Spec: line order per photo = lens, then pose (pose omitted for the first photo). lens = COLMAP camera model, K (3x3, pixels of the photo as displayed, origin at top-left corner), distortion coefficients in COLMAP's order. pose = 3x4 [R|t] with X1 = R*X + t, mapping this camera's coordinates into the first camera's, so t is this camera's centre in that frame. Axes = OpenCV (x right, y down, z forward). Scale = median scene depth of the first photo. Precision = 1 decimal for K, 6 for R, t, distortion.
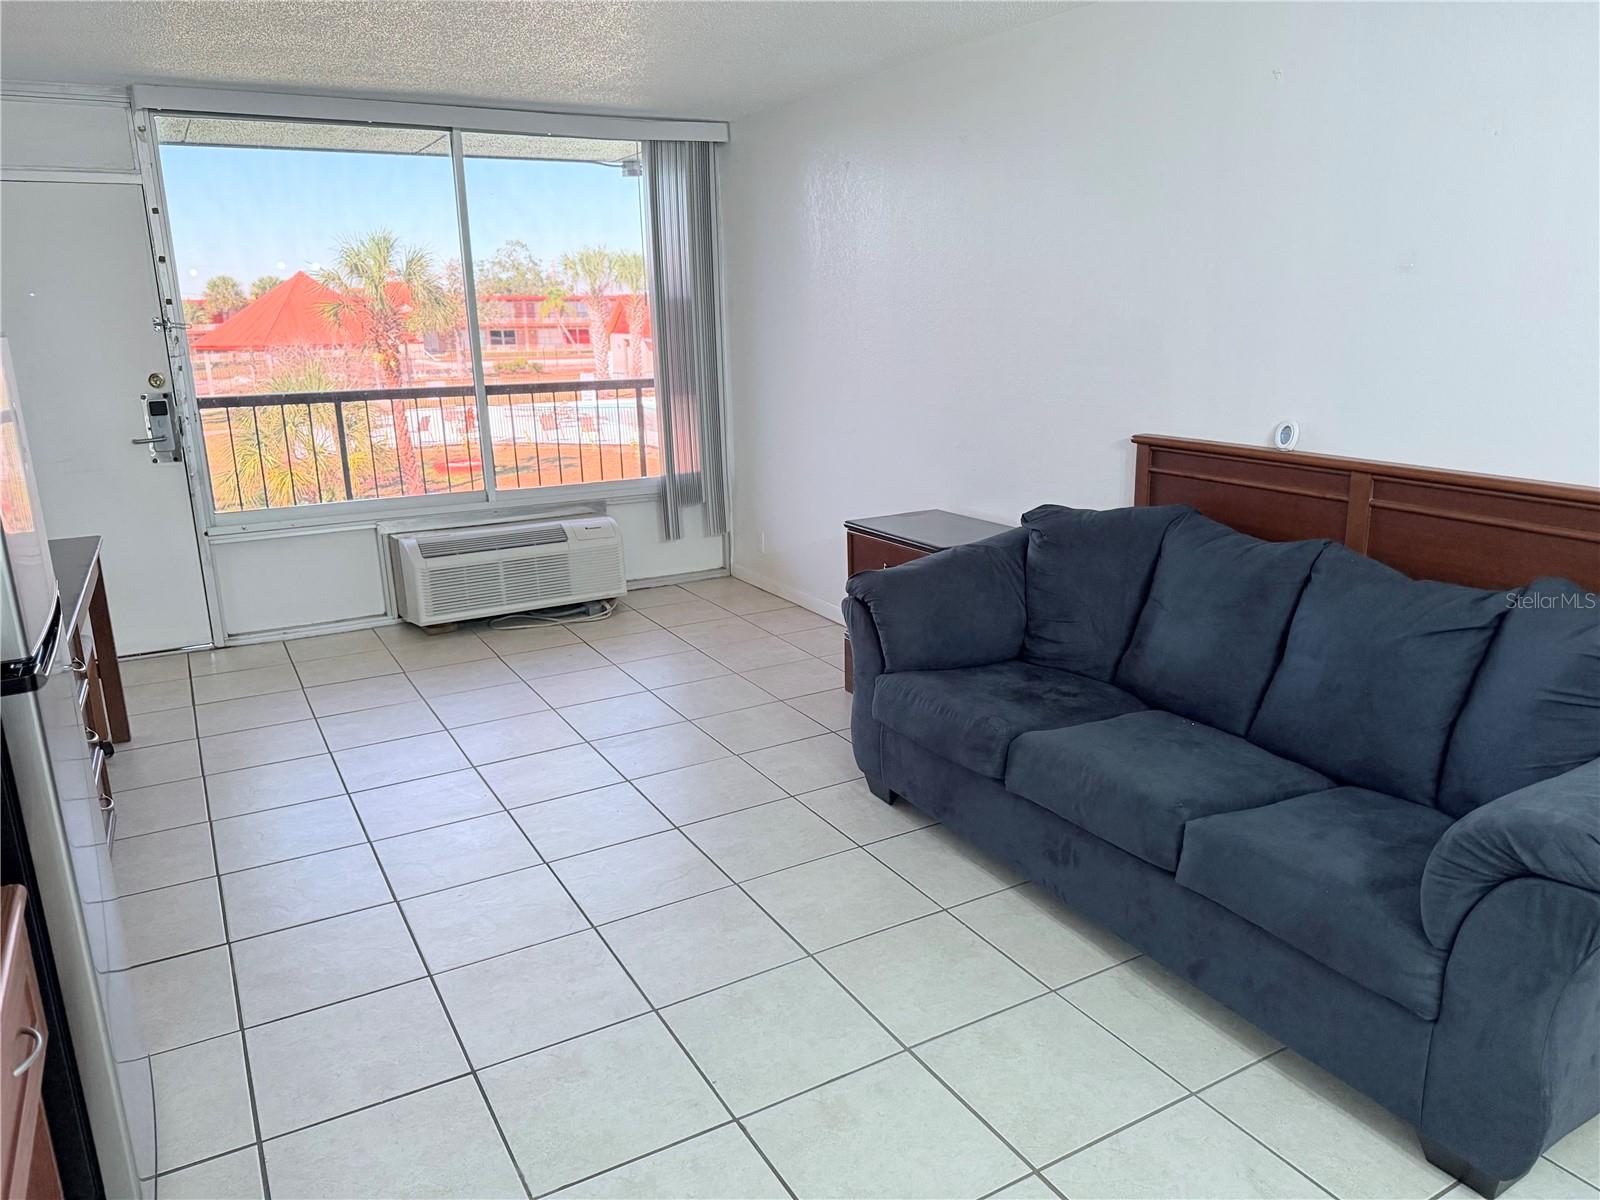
lens RADIAL K [[1109.1, 0, 796.4], [0, 1109.1, 617.2], [0, 0, 1]] dist [0.026410, -0.041015]
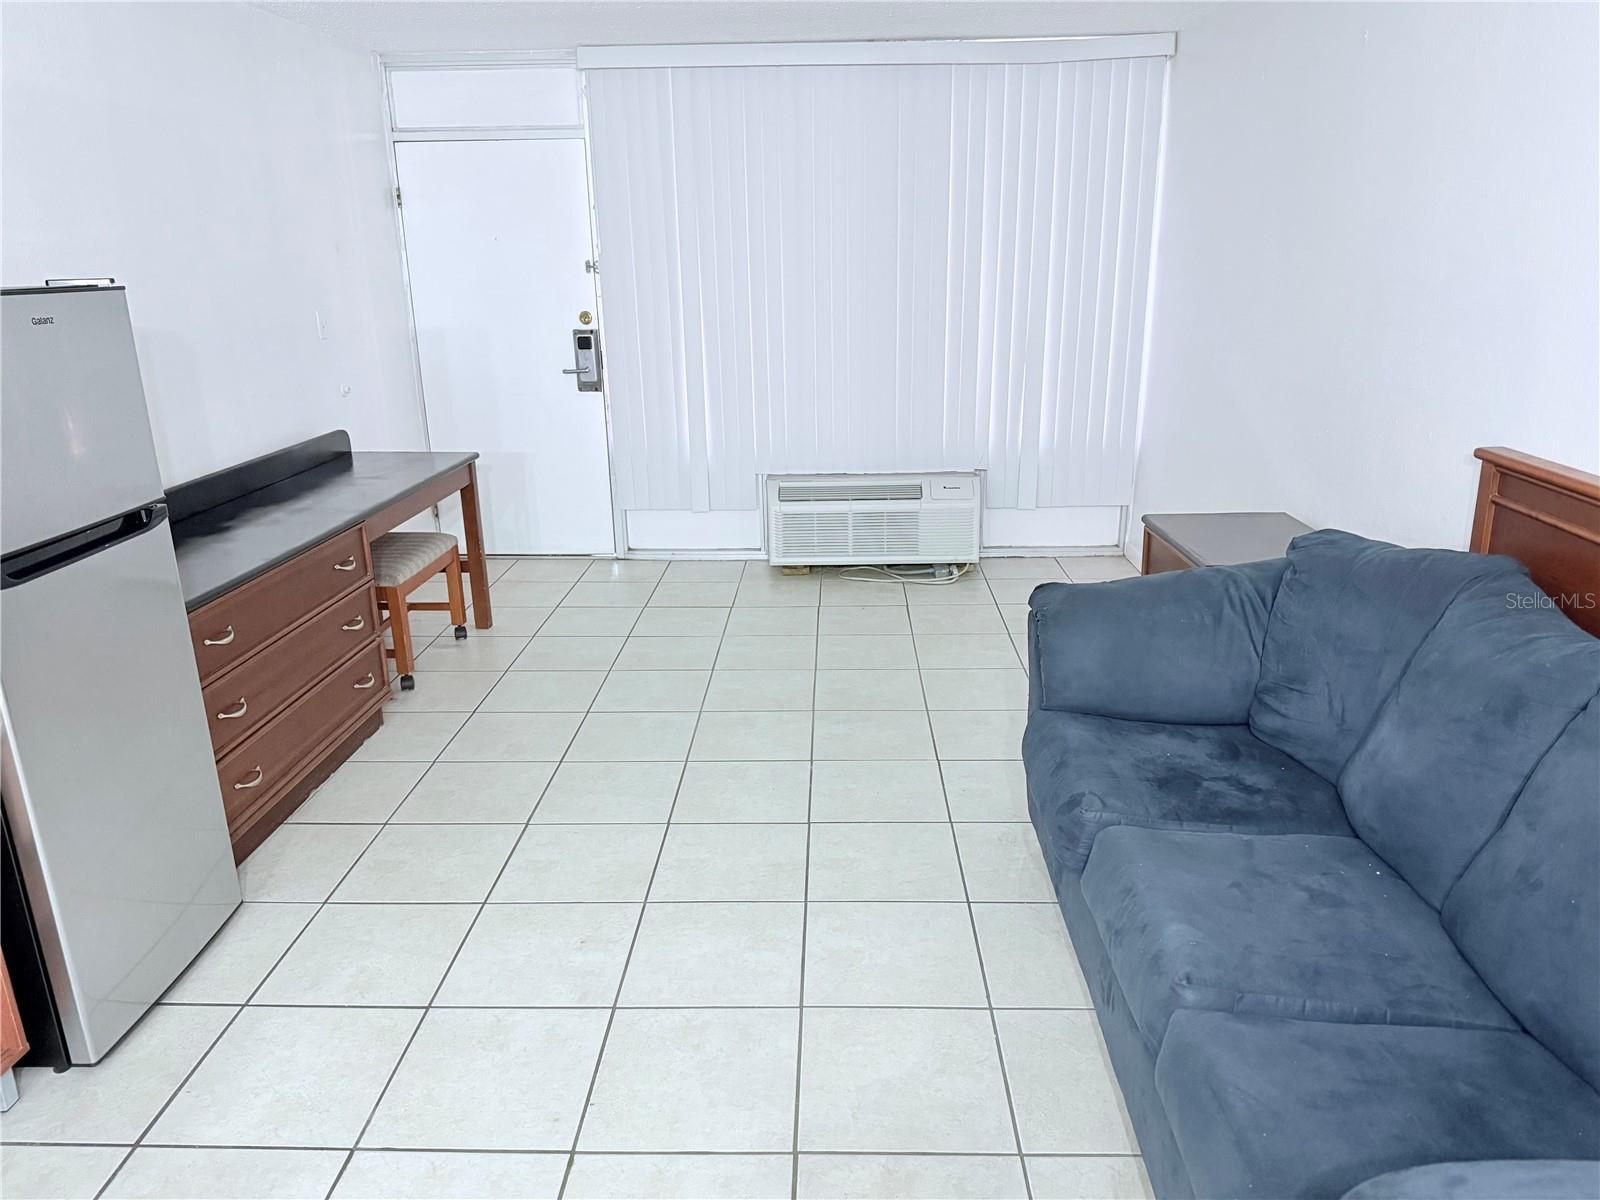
lens RADIAL K [[1109.1, 0, 796.4], [0, 1109.1, 617.2], [0, 0, 1]] dist [0.026410, -0.041015]
pose [[0.854204, 0.165204, -0.492994, 0.200836], [-0.137530, 0.986199, 0.092182, -0.042876], [0.501419, -0.010941, 0.865136, 0.117147]]
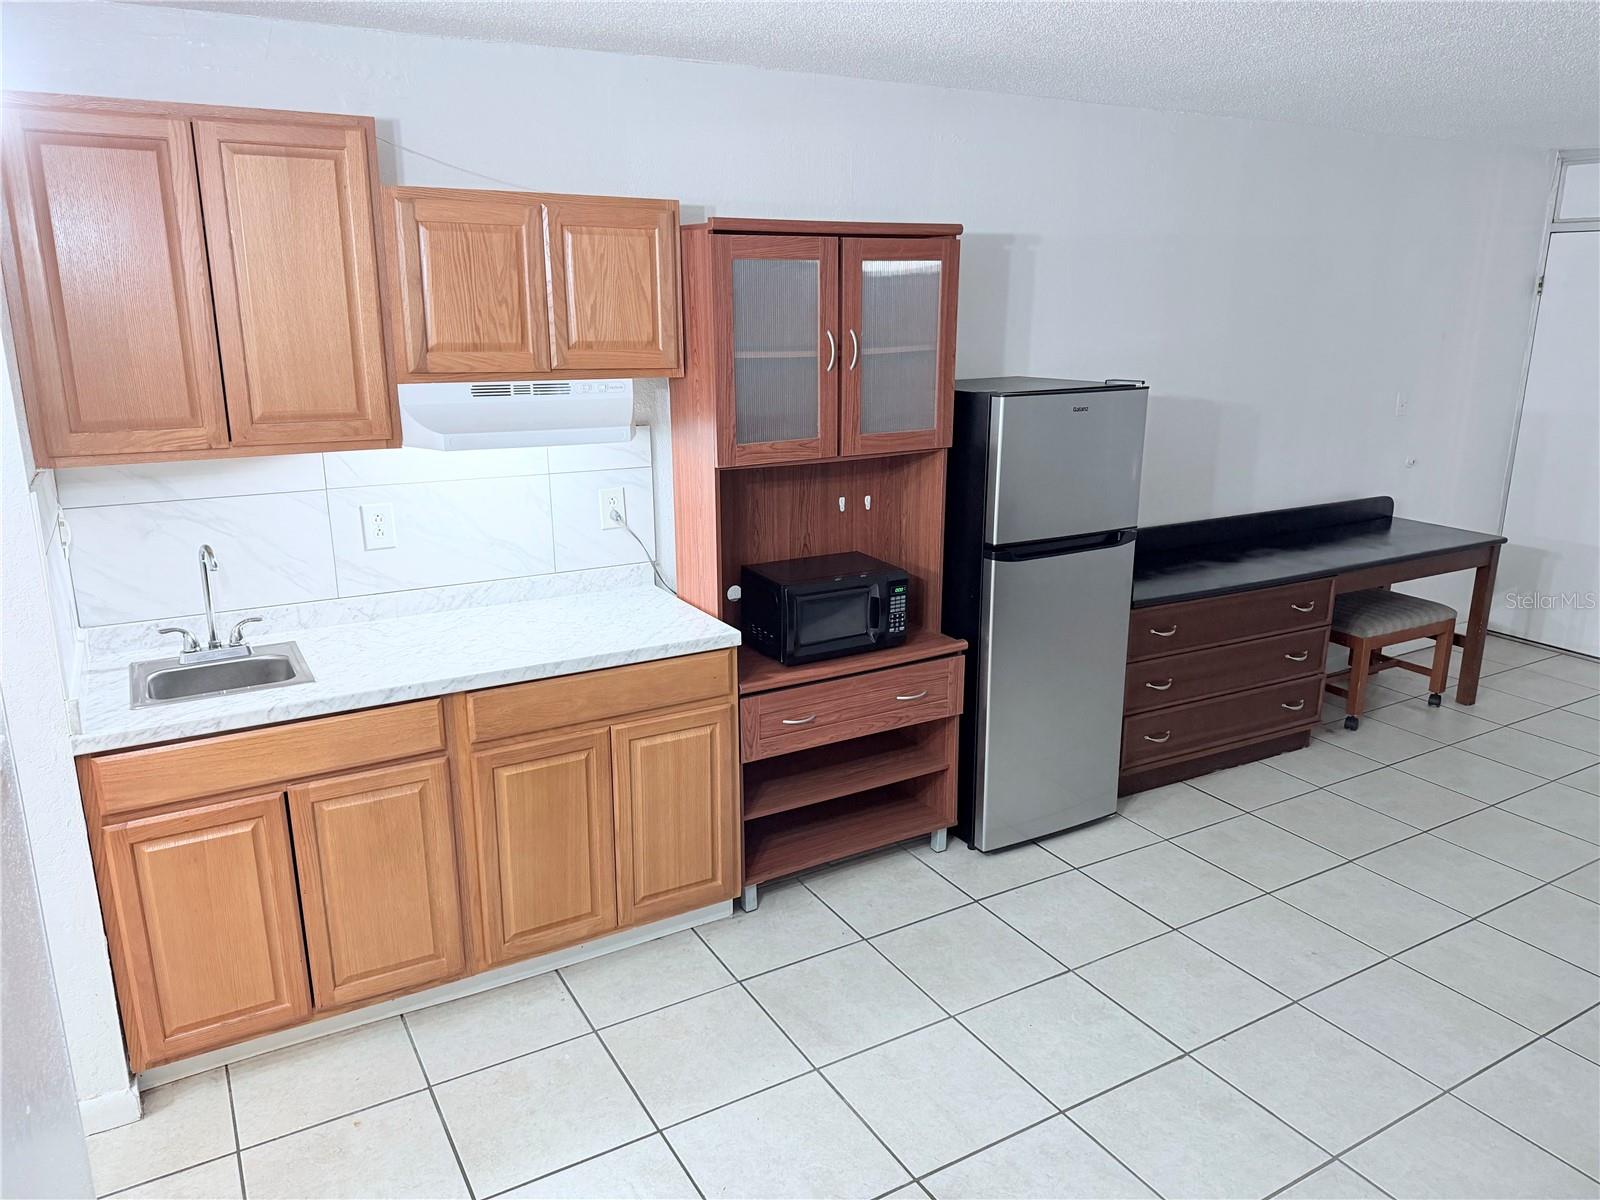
lens RADIAL K [[1109.1, 0, 796.4], [0, 1109.1, 617.2], [0, 0, 1]] dist [0.026410, -0.041015]
pose [[-0.007032, 0.287538, -0.957743, 0.405173], [-0.259002, 0.924559, 0.279477, -0.096024], [0.965851, 0.250023, 0.067972, 0.149086]]
